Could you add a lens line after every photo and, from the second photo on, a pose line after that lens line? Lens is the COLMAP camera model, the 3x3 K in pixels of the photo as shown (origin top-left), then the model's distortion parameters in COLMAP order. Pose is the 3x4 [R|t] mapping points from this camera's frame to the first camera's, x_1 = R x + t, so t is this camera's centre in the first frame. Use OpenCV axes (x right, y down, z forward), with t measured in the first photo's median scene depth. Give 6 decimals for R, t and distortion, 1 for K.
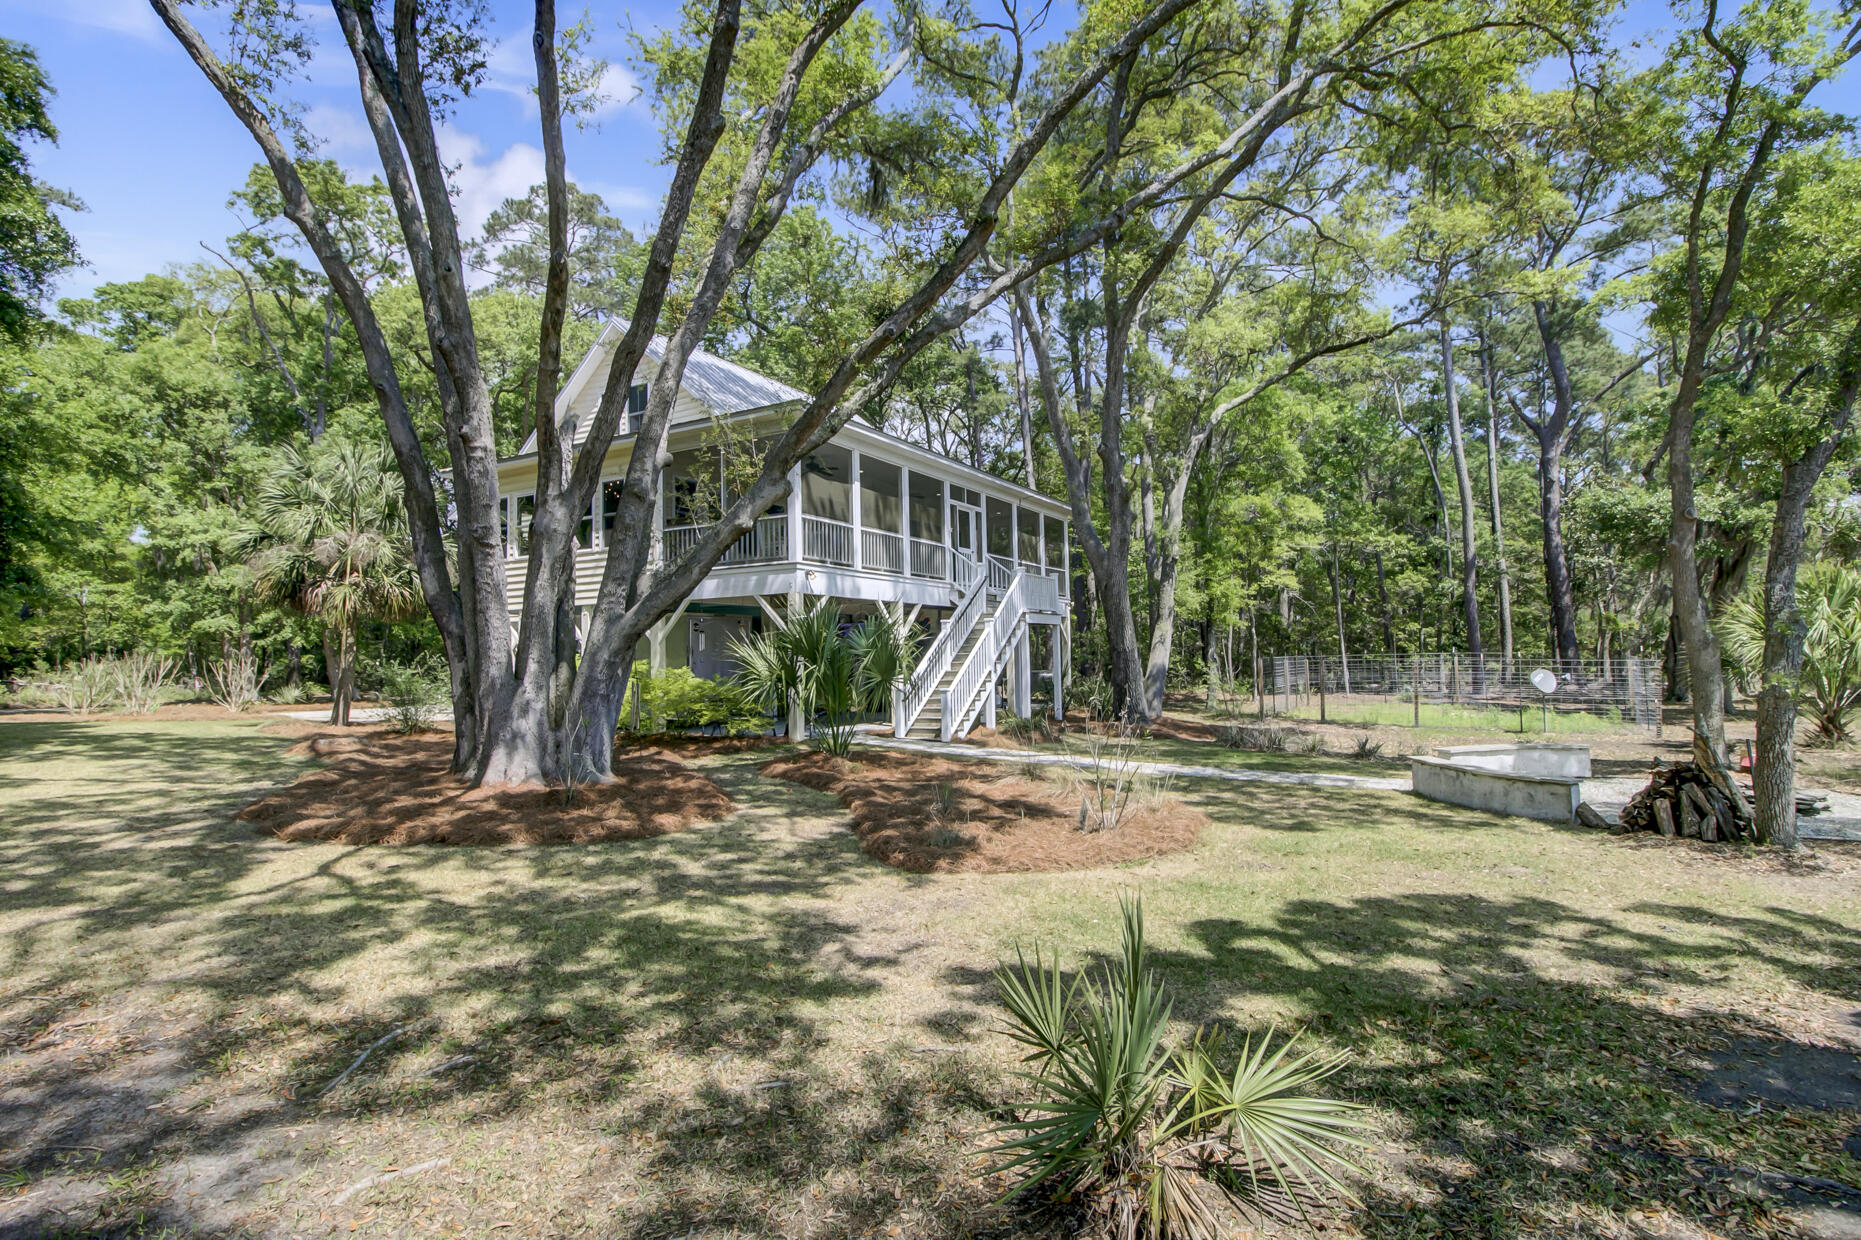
lens RADIAL K [[958.2, 0, 930.5], [0, 958.2, 620.0], [0, 0, 1]] dist [0.000471, 0.000097]
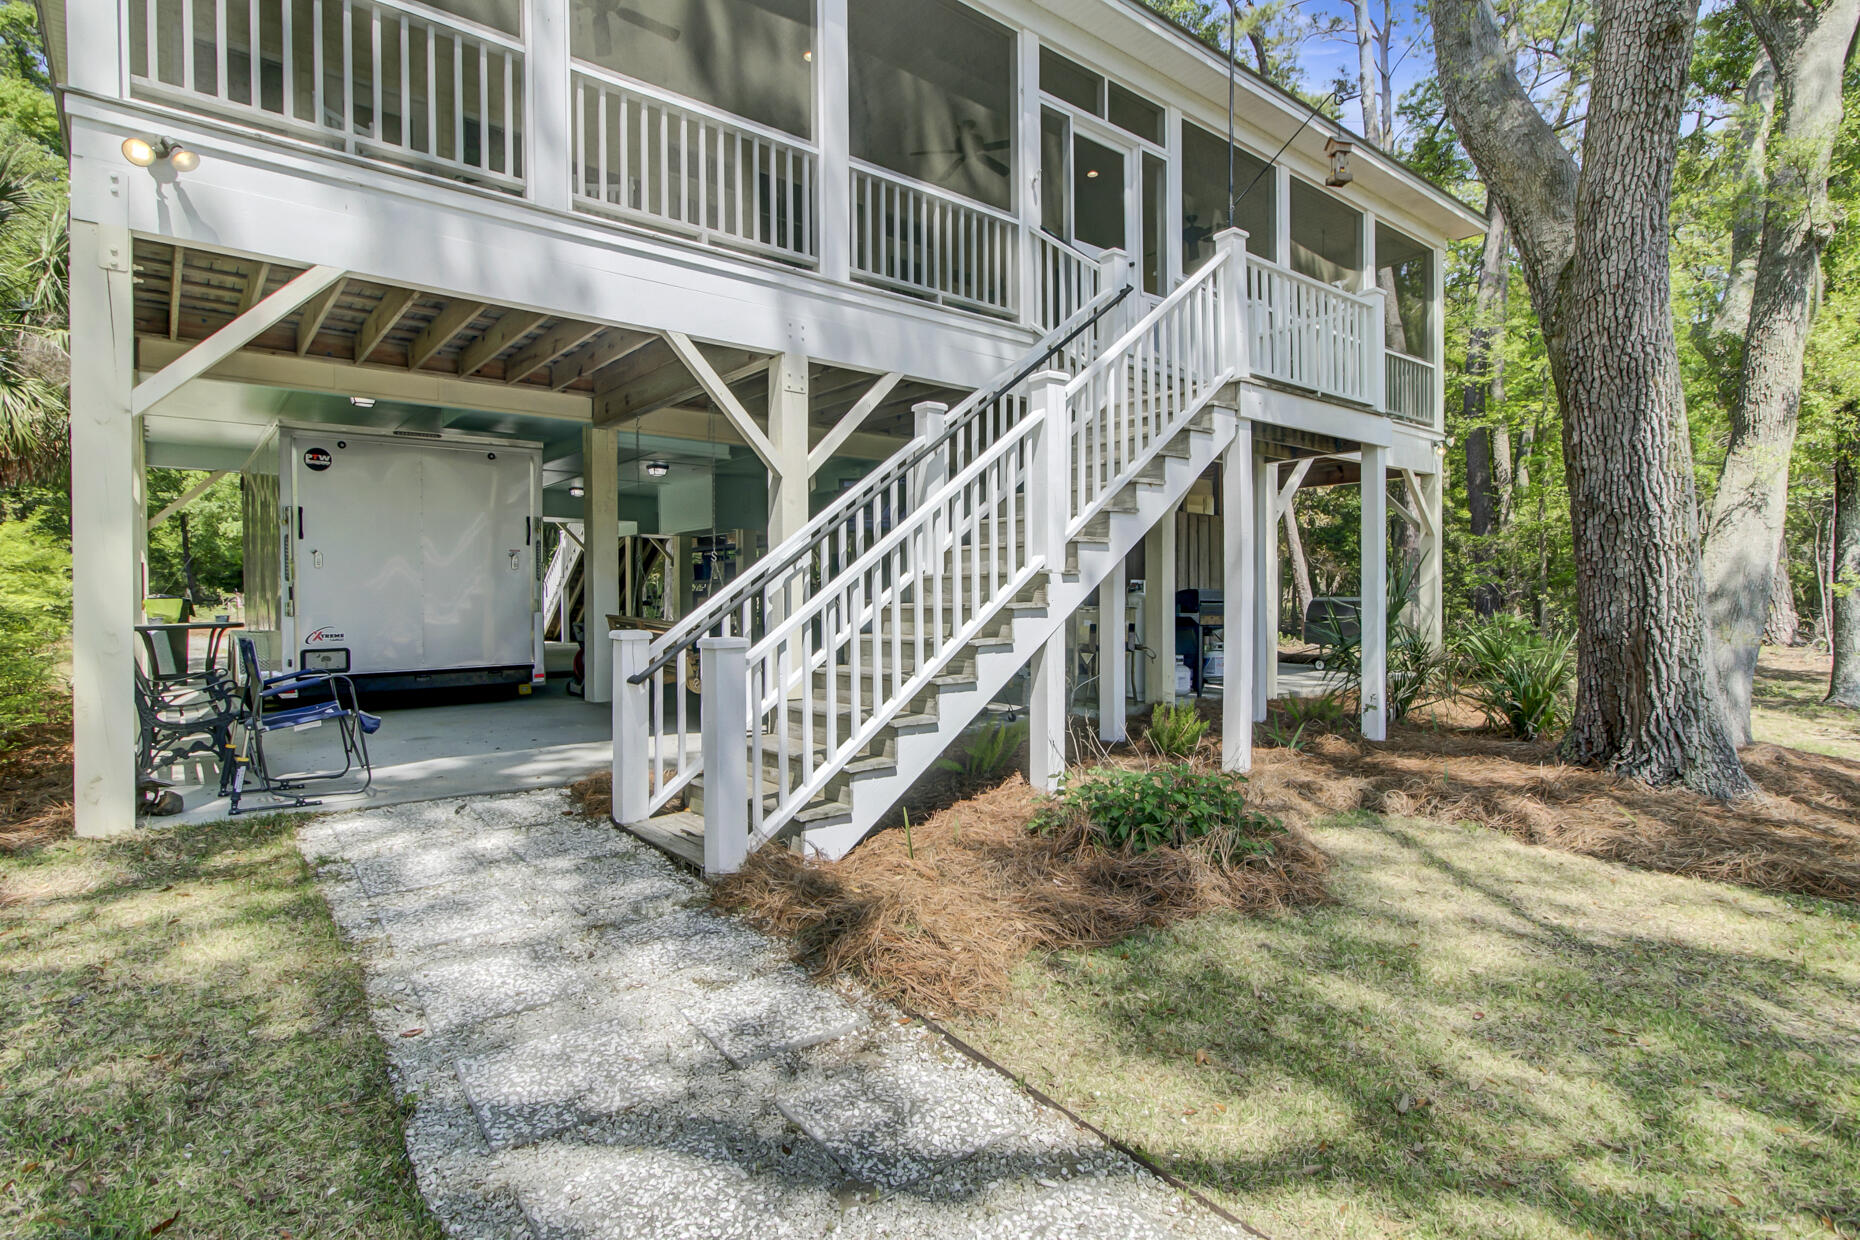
lens RADIAL K [[957.6, 0, 930.0], [0, 957.6, 620.0], [0, 0, 1]] dist [0.000471, 0.000097]
pose [[0.930042, 0.009203, -0.367339, 0.118739], [0.009026, 0.998813, 0.047876, 0.050043], [0.367343, -0.047842, 0.928854, 0.697312]]
